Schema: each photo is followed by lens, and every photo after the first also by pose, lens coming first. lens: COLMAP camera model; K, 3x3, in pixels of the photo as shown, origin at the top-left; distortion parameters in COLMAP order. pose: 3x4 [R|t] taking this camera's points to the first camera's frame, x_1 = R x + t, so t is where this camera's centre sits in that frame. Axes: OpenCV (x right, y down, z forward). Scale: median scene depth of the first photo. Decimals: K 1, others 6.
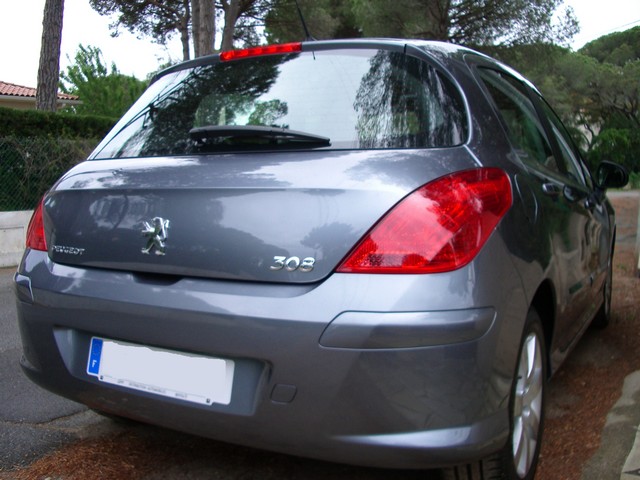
lens RADIAL K [[664.3, 0, 320.0], [0, 664.3, 240.0], [0, 0, 1]] dist [-0.240884, 0.265243]
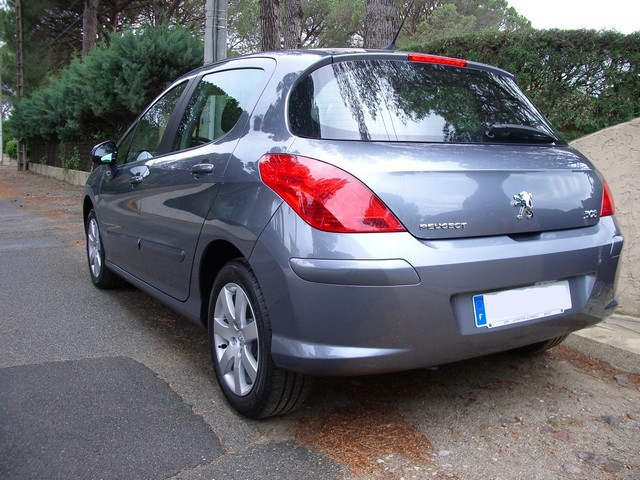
lens RADIAL K [[664.3, 0, 320.0], [0, 664.3, 240.0], [0, 0, 1]] dist [-0.240884, 0.265243]
pose [[0.504502, -0.113372, 0.855935, -1.530920], [0.071042, 0.993431, 0.089711, -0.080177], [-0.860483, 0.015548, 0.509242, 0.639326]]
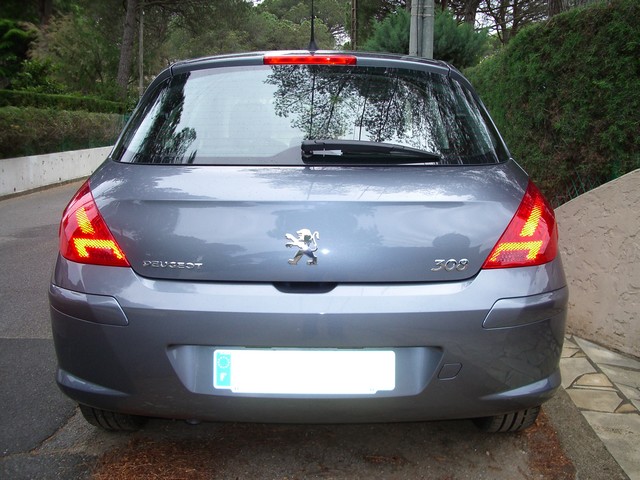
lens RADIAL K [[664.3, 0, 320.0], [0, 664.3, 240.0], [0, 0, 1]] dist [-0.240884, 0.265243]
pose [[0.878981, -0.071694, 0.471437, -0.686427], [0.035118, 0.995681, 0.085943, -0.101801], [-0.475563, -0.058986, 0.877702, 0.048128]]
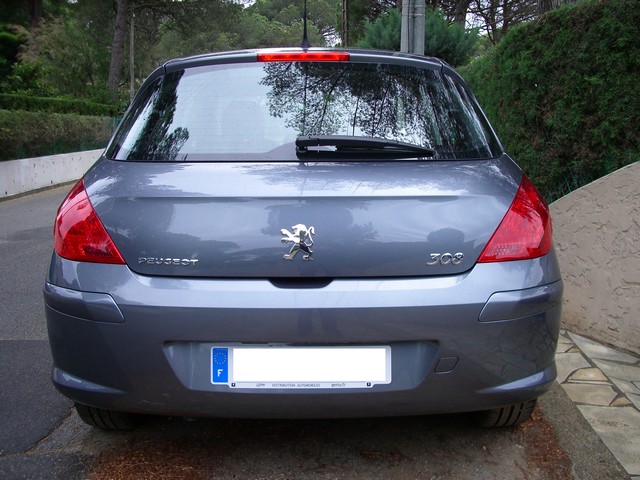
lens RADIAL K [[664.3, 0, 320.0], [0, 664.3, 240.0], [0, 0, 1]] dist [-0.240884, 0.265243]
pose [[0.872770, -0.078548, 0.481770, -0.691919], [0.043309, 0.995536, 0.083854, -0.092032], [-0.486207, -0.052320, 0.872276, 0.048704]]
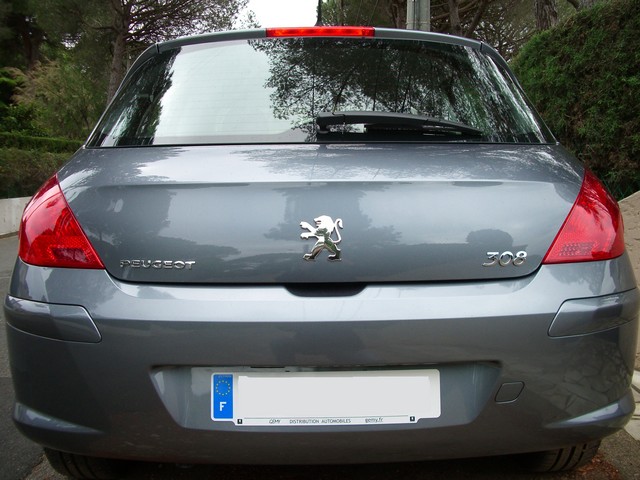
lens RADIAL K [[664.3, 0, 320.0], [0, 664.3, 240.0], [0, 0, 1]] dist [-0.240884, 0.265243]
pose [[0.869151, -0.050370, 0.491975, -0.630769], [0.049757, 0.998658, 0.014343, -0.015256], [-0.492038, 0.012013, 0.870491, 0.249857]]
